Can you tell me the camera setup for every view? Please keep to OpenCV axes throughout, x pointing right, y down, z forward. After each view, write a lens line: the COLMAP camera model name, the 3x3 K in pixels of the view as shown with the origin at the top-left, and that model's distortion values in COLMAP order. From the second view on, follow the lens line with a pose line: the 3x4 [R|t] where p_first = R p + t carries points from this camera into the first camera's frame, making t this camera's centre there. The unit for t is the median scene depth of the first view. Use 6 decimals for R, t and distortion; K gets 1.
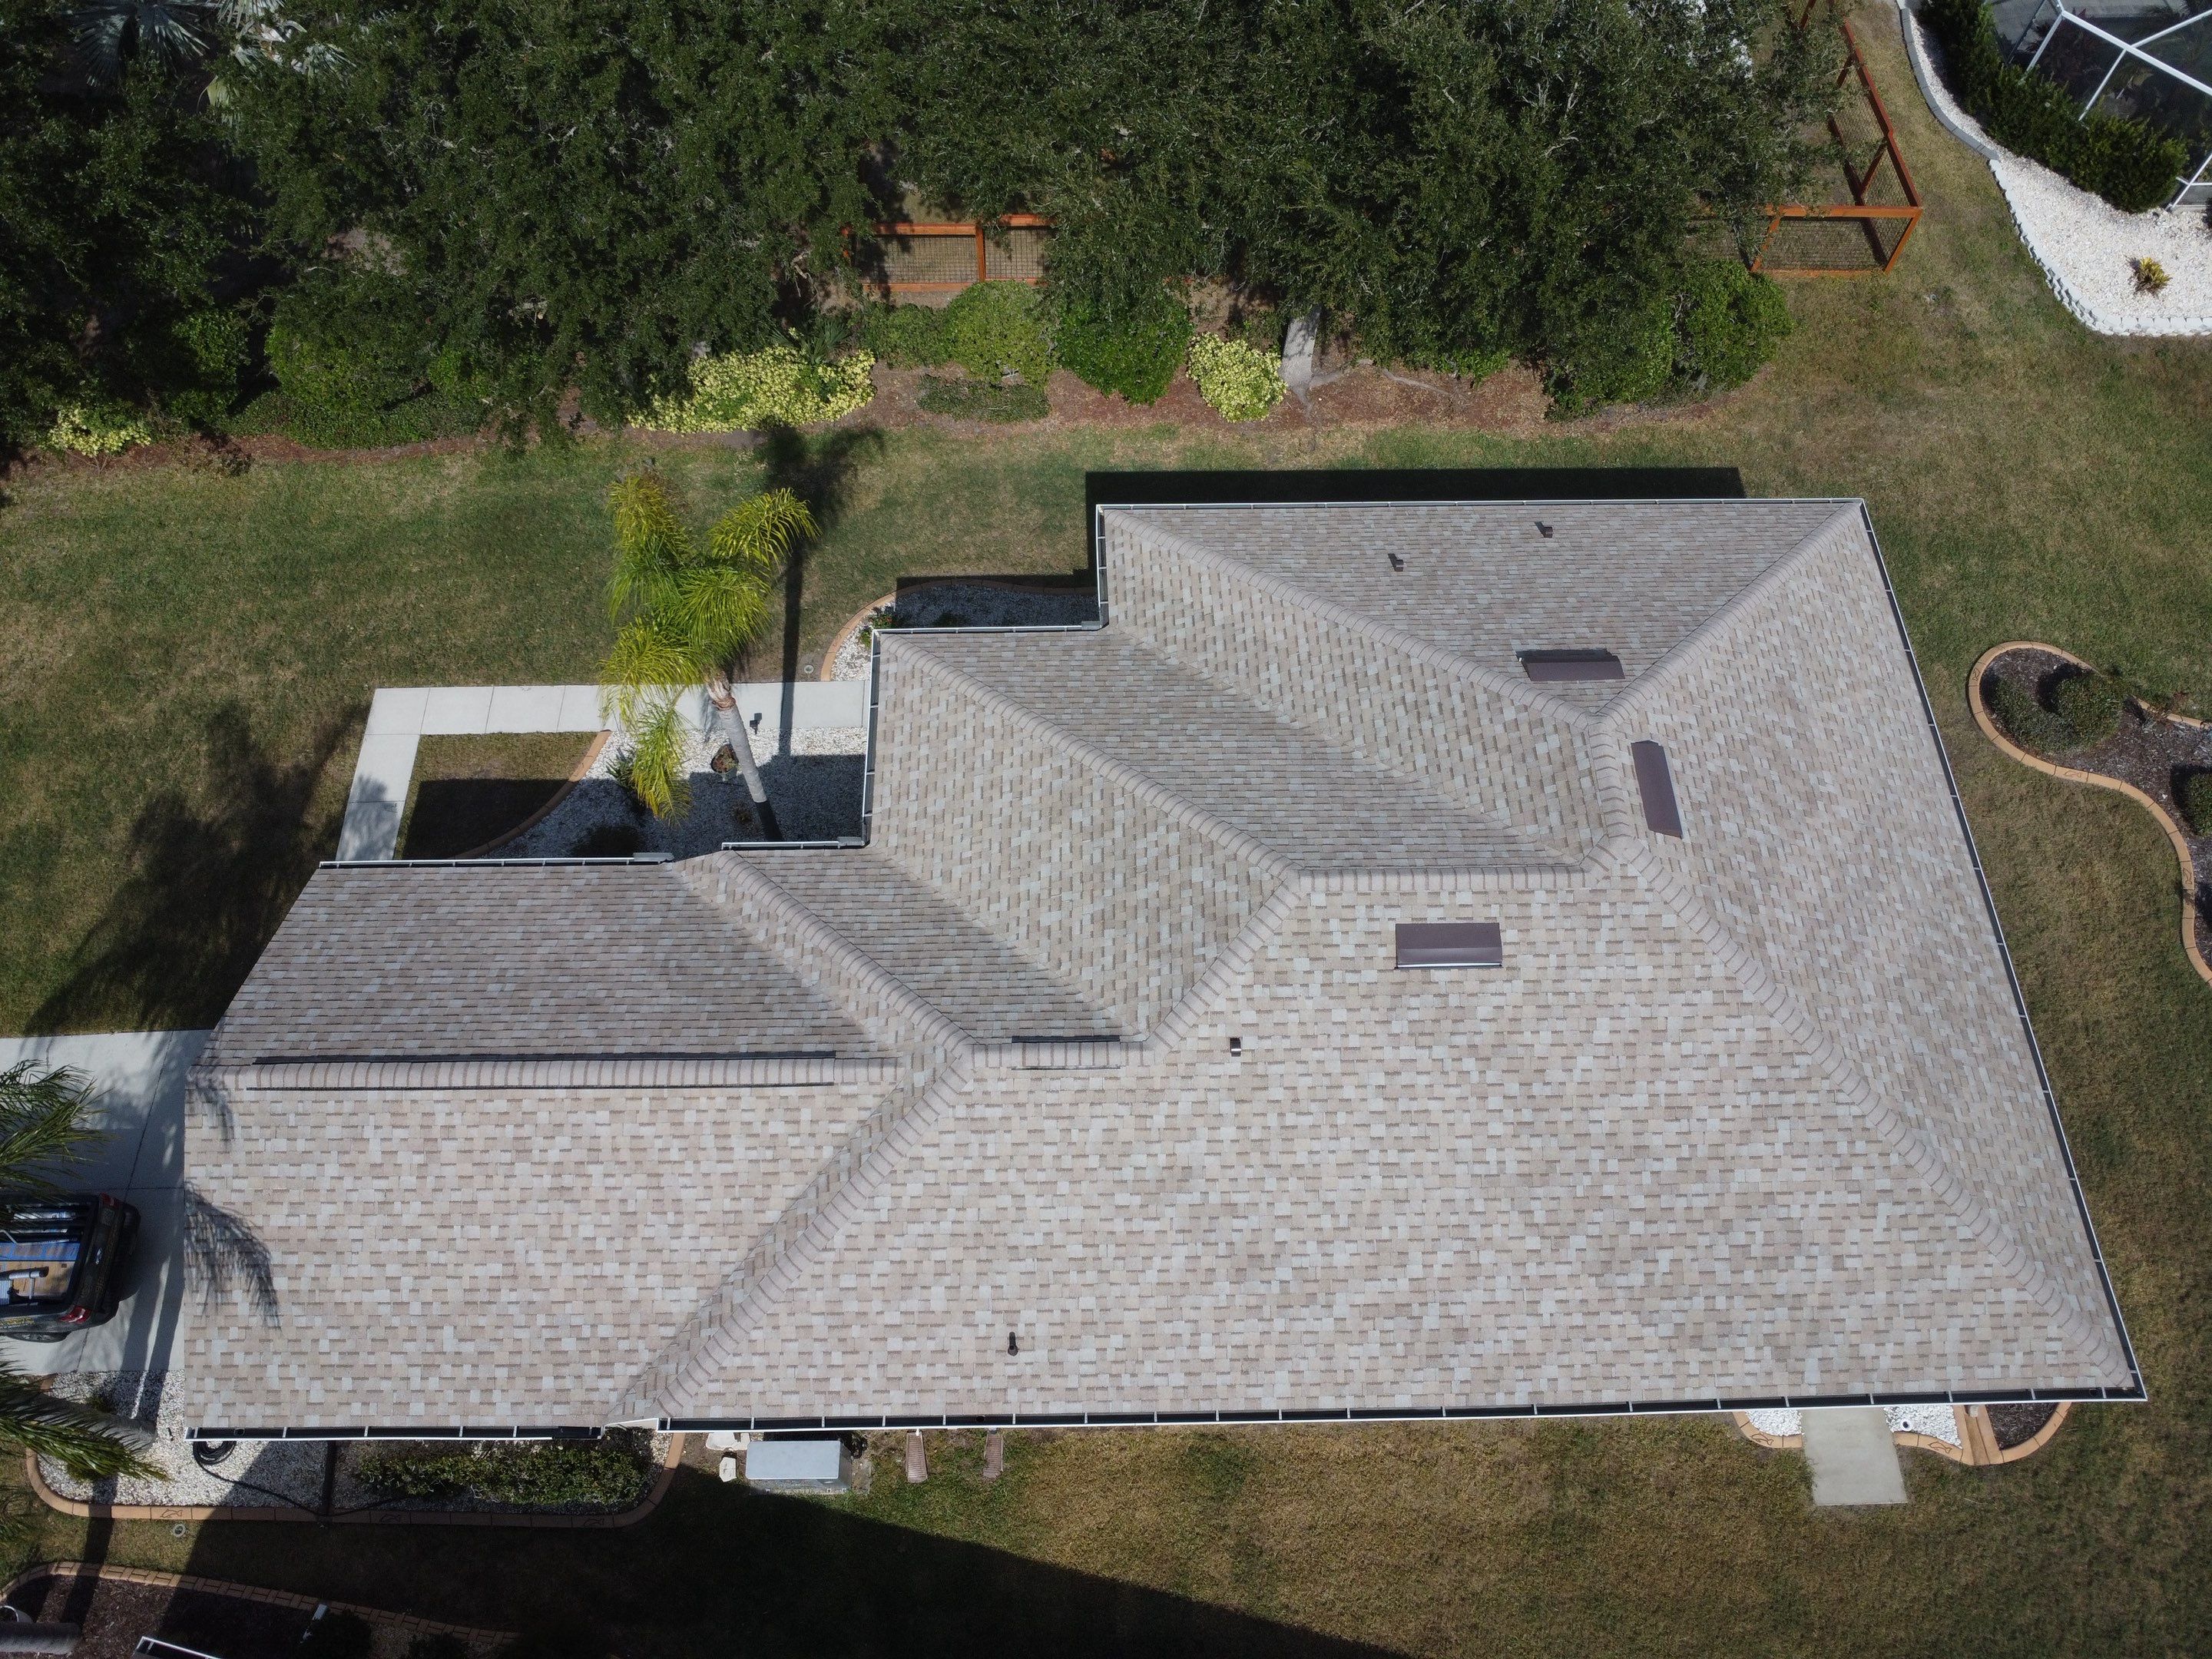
lens RADIAL K [[1605.2, 0, 1095.1], [0, 1605.2, 820.4], [0, 0, 1]] dist [-0.024847, -0.012928]
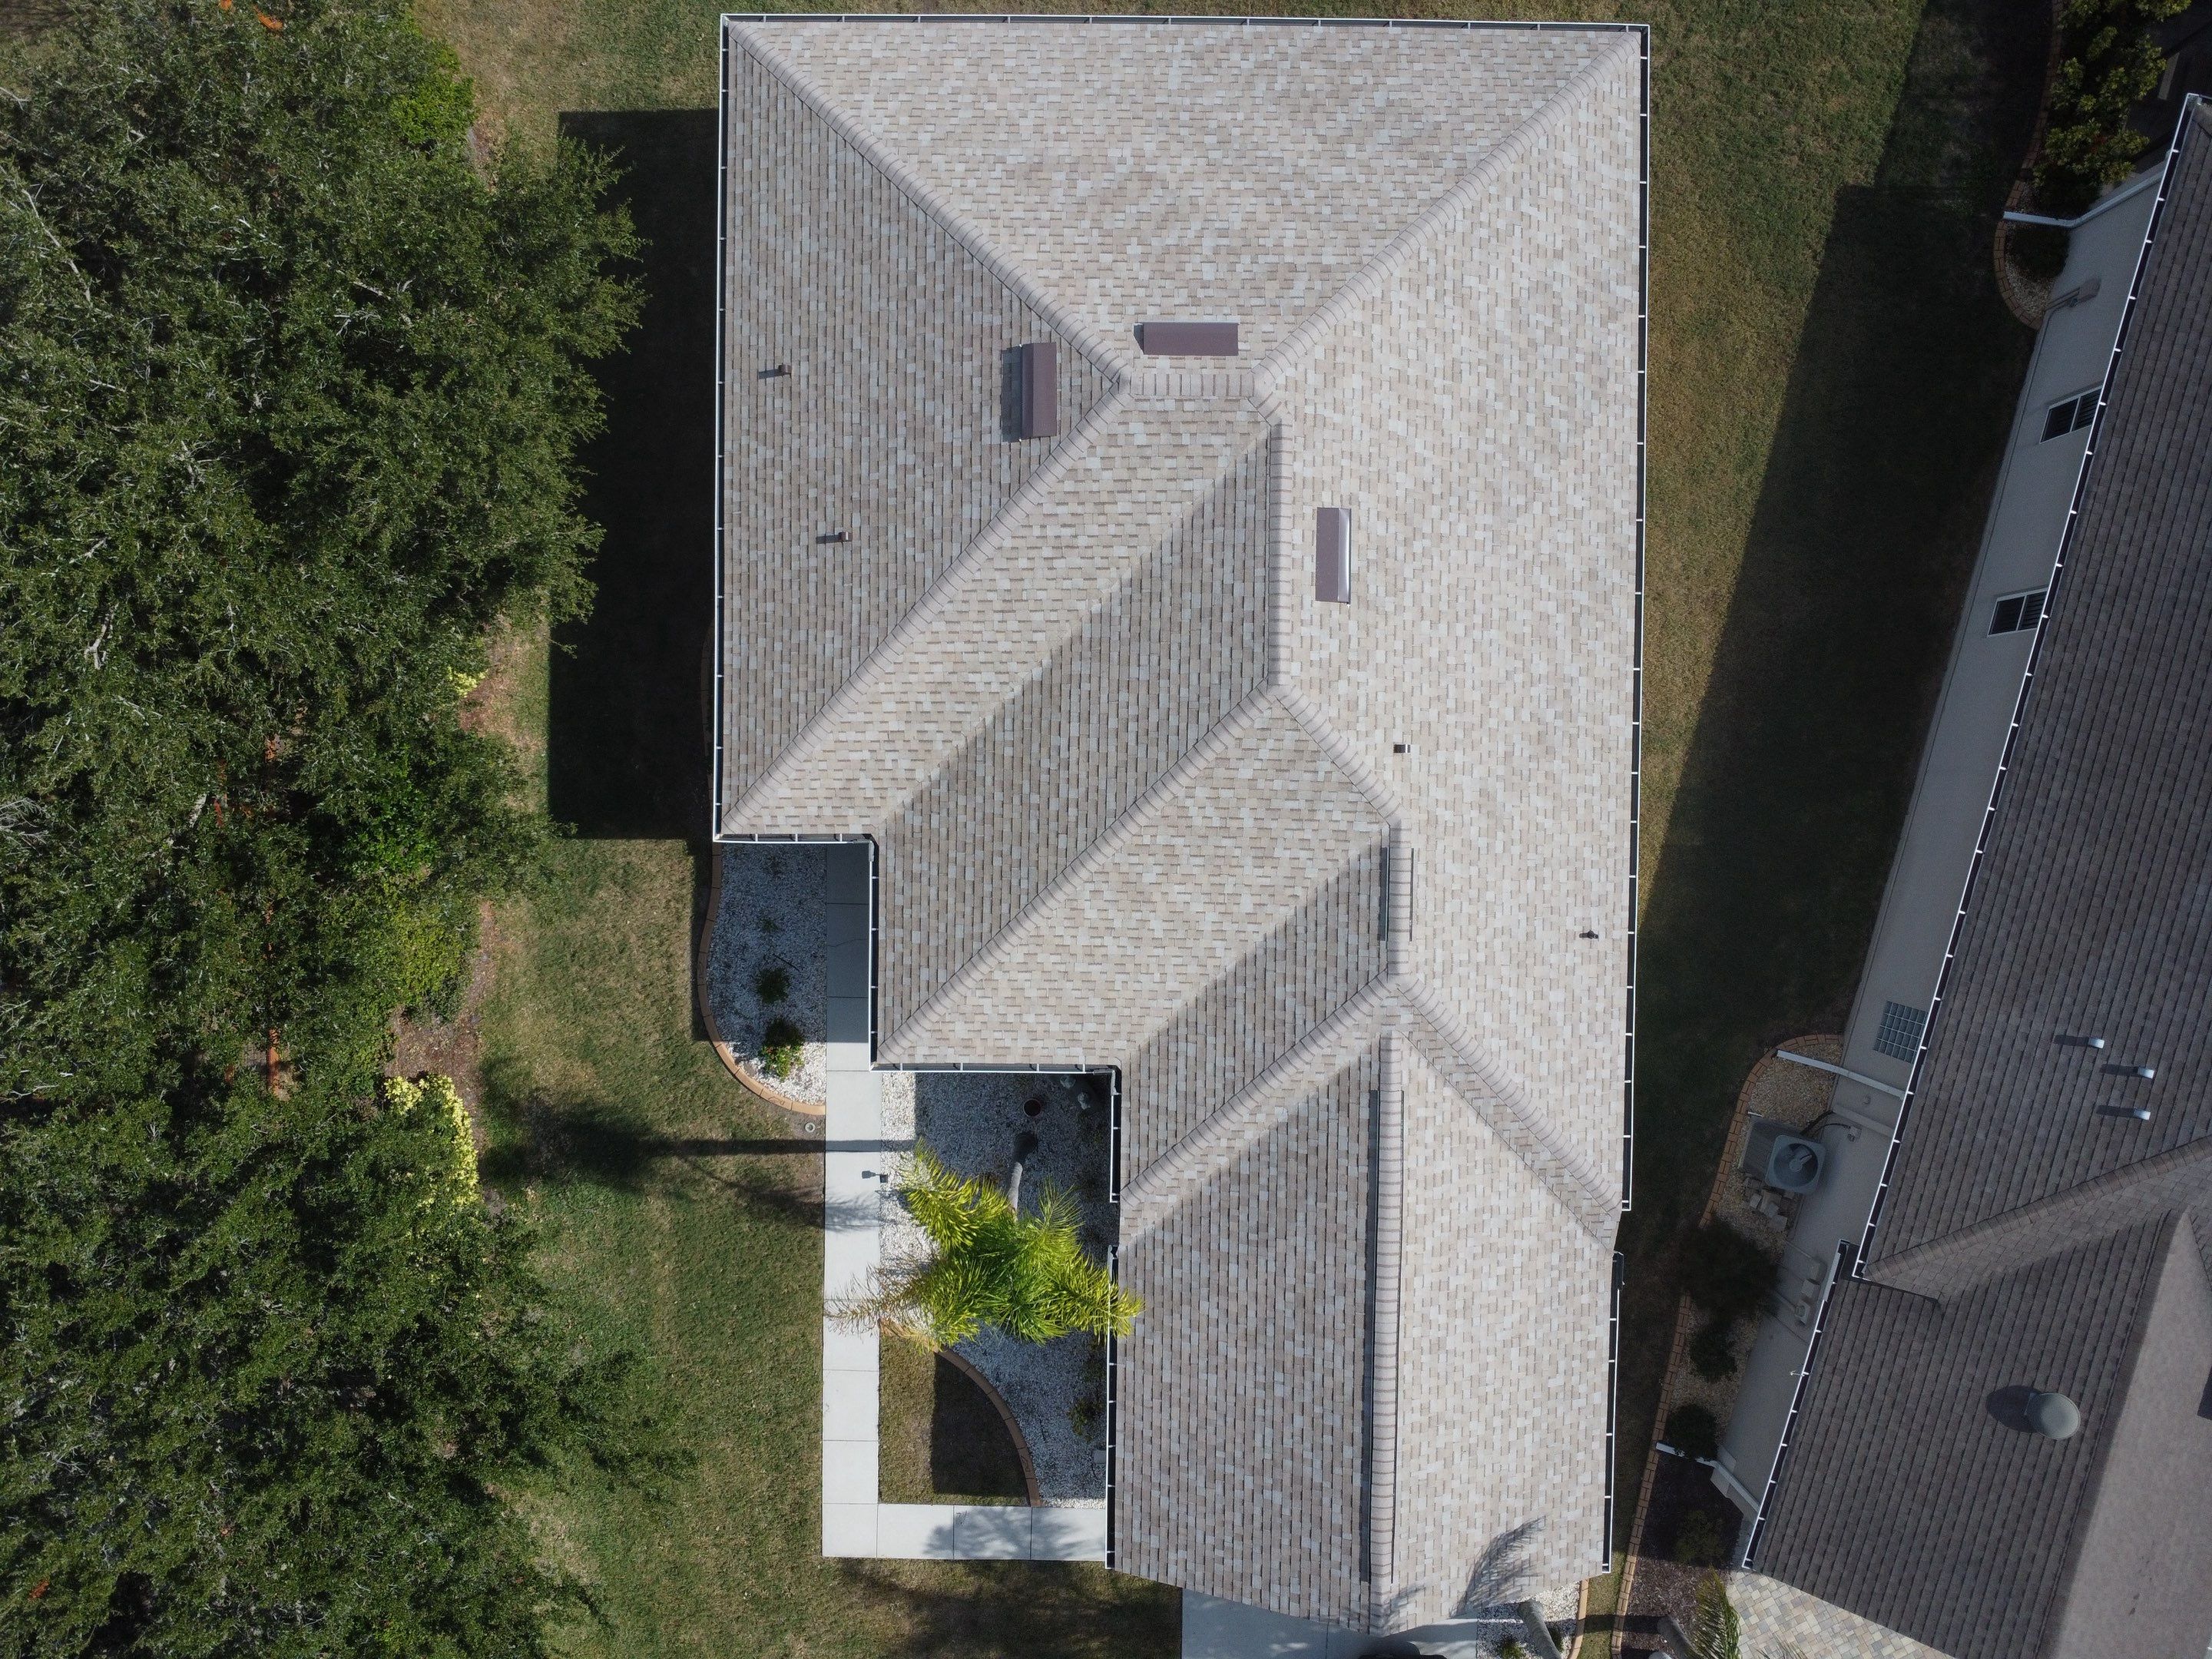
lens RADIAL K [[1605.2, 0, 1094.5], [0, 1605.2, 821.9], [0, 0, 1]] dist [-0.024847, -0.012928]
pose [[0.028488, -0.999161, -0.029427, 0.056348], [0.875902, 0.010767, 0.482369, -0.551044], [-0.481647, -0.039517, 0.875474, 0.082454]]
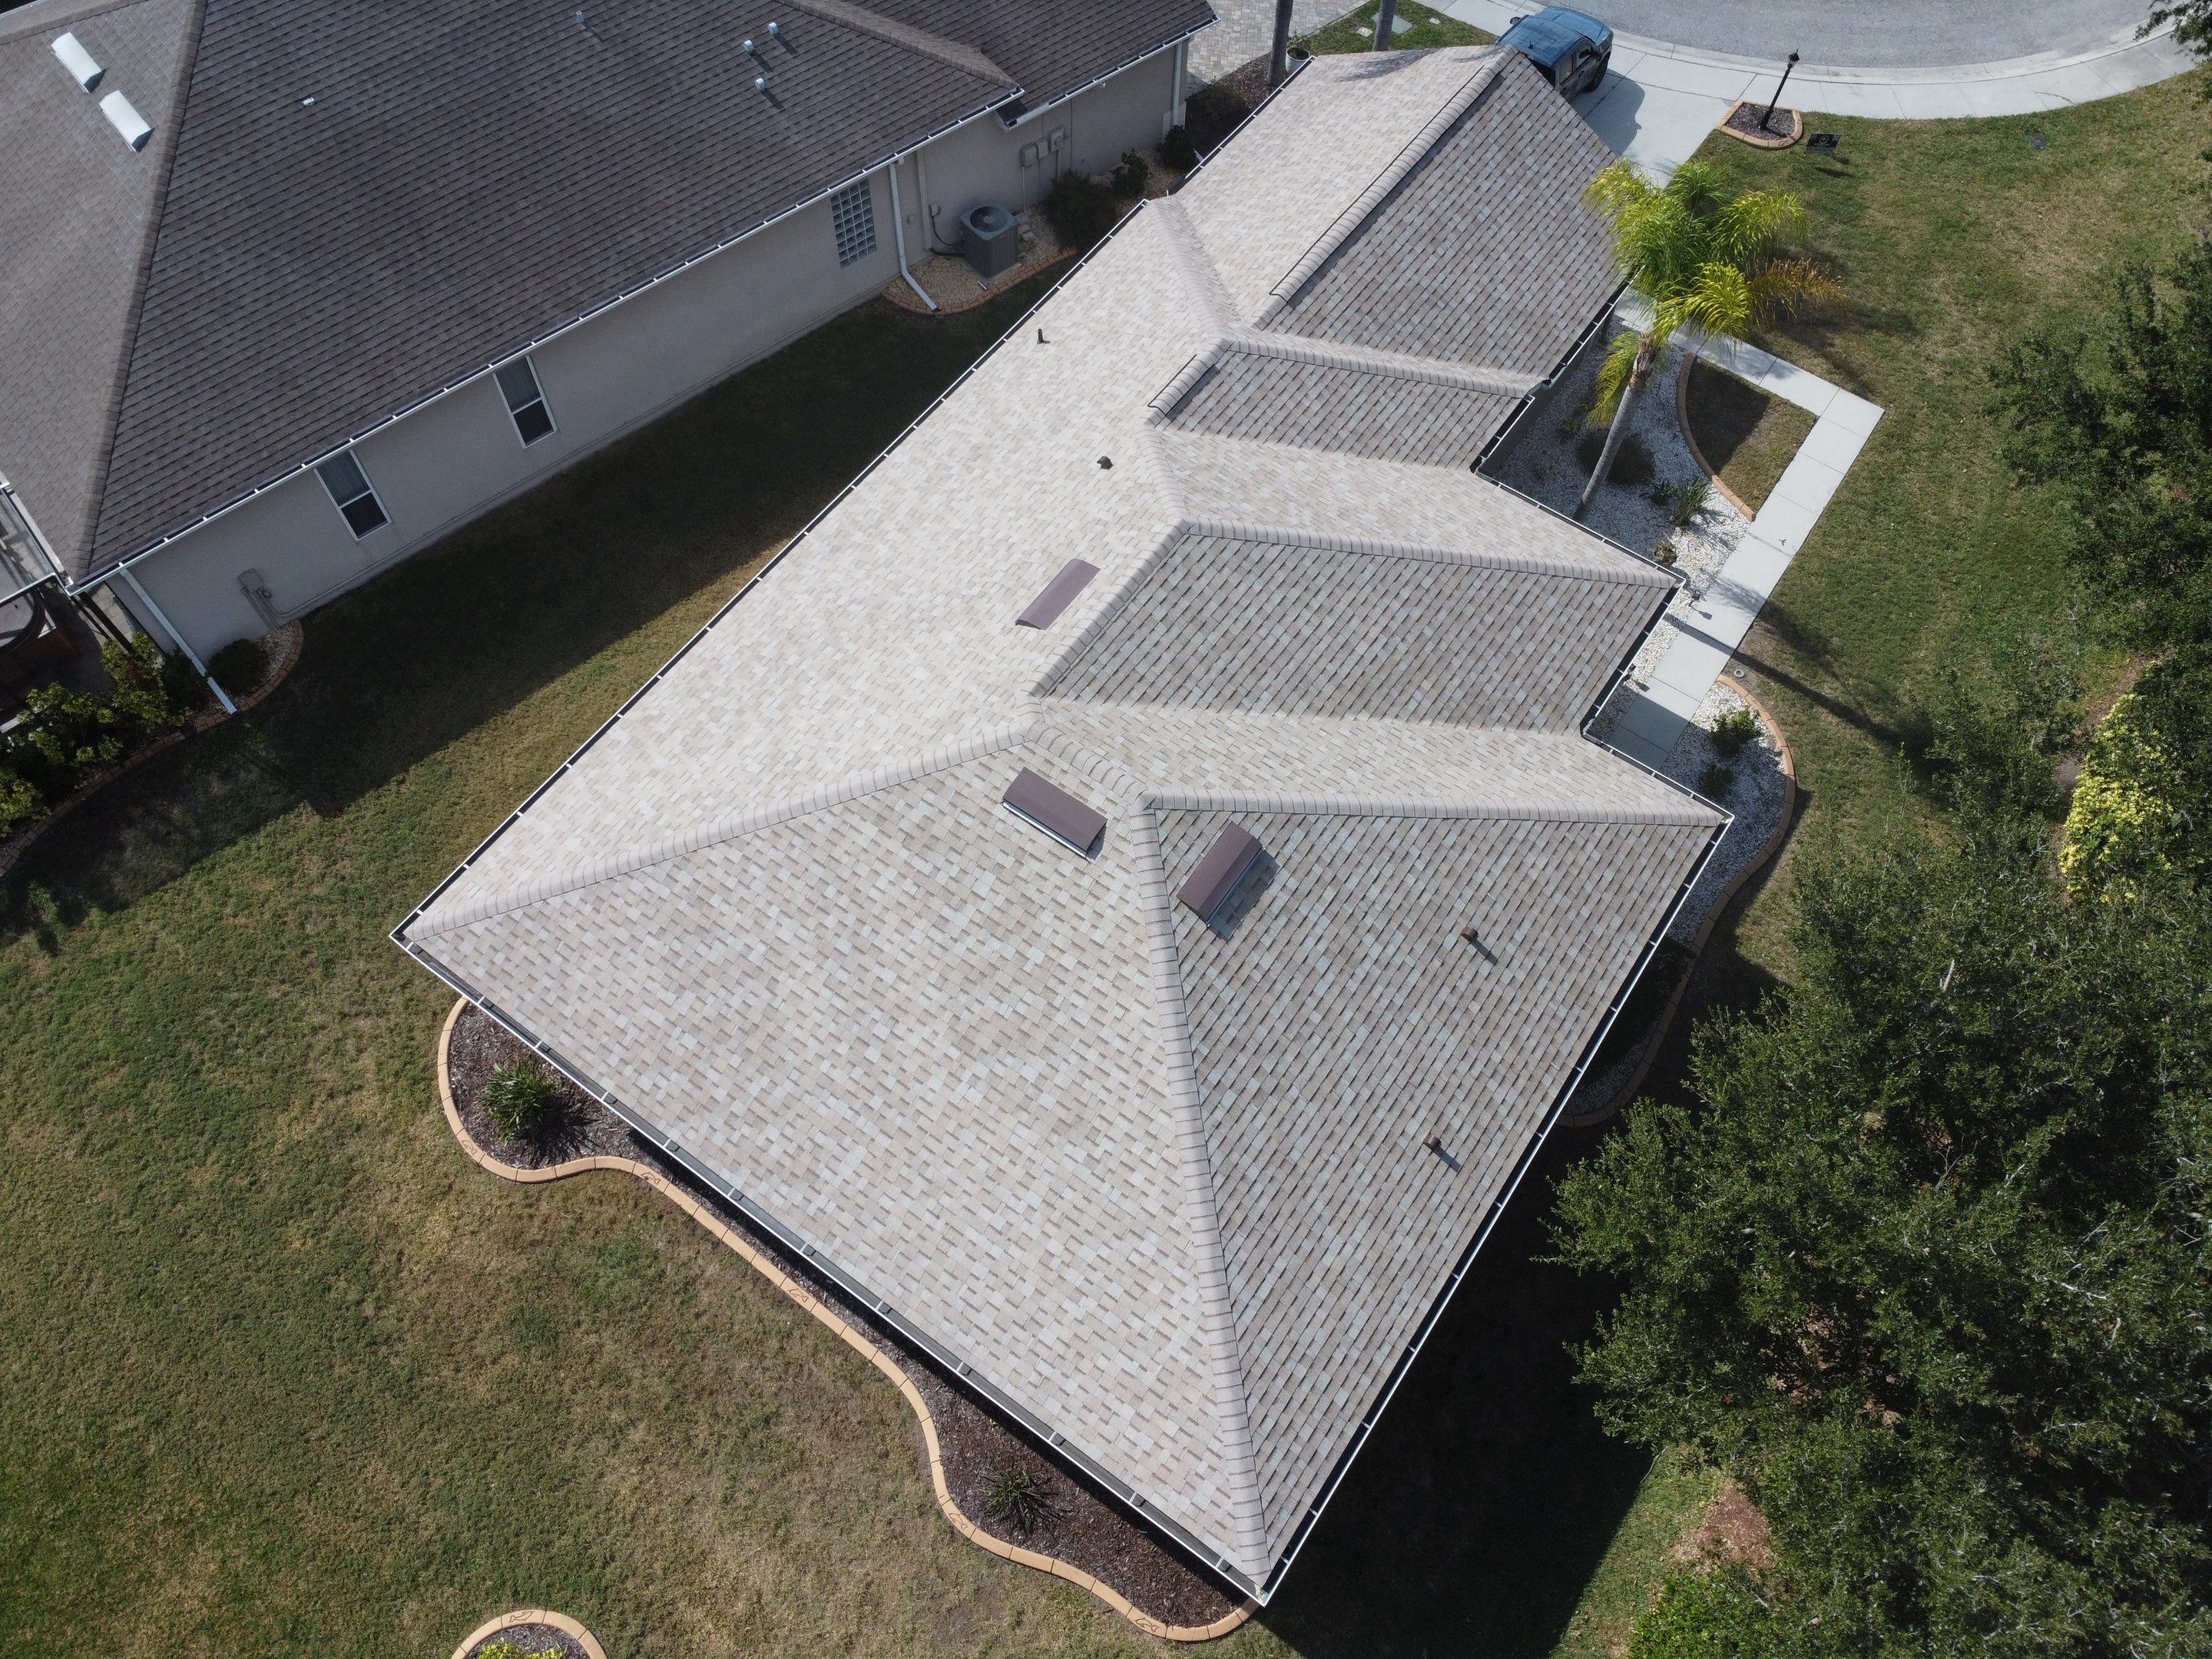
lens RADIAL K [[1605.2, 0, 1096.8], [0, 1605.2, 815.9], [0, 0, 1]] dist [-0.024847, -0.012928]
pose [[-0.593176, 0.697144, -0.402657, 0.686495], [-0.714863, -0.226057, 0.661717, -0.642037], [0.370289, 0.680359, 0.632454, 0.374635]]
